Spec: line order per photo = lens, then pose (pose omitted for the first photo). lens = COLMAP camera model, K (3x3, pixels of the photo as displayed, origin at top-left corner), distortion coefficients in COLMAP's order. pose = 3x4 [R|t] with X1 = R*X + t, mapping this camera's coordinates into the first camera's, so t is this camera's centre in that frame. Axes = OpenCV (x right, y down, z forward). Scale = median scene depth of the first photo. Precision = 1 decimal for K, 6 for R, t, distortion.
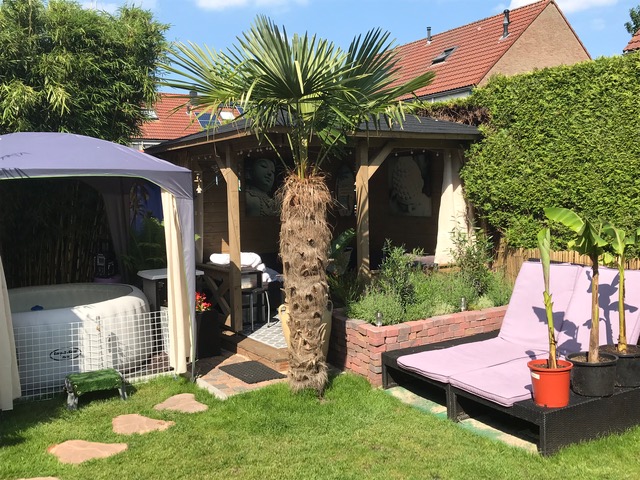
lens RADIAL K [[640.8, 0, 316.4], [0, 640.8, 236.0], [0, 0, 1]] dist [0.088221, -0.205354]
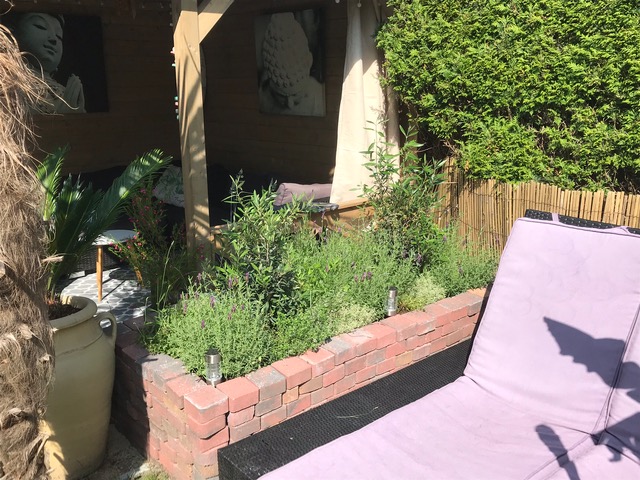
lens RADIAL K [[640.8, 0, 316.4], [0, 640.8, 236.0], [0, 0, 1]] dist [0.088221, -0.205354]
pose [[0.985420, -0.033929, 0.166723, 0.085747], [0.005538, 0.985792, 0.167881, -0.027208], [-0.170050, -0.164509, 0.971607, 0.514145]]
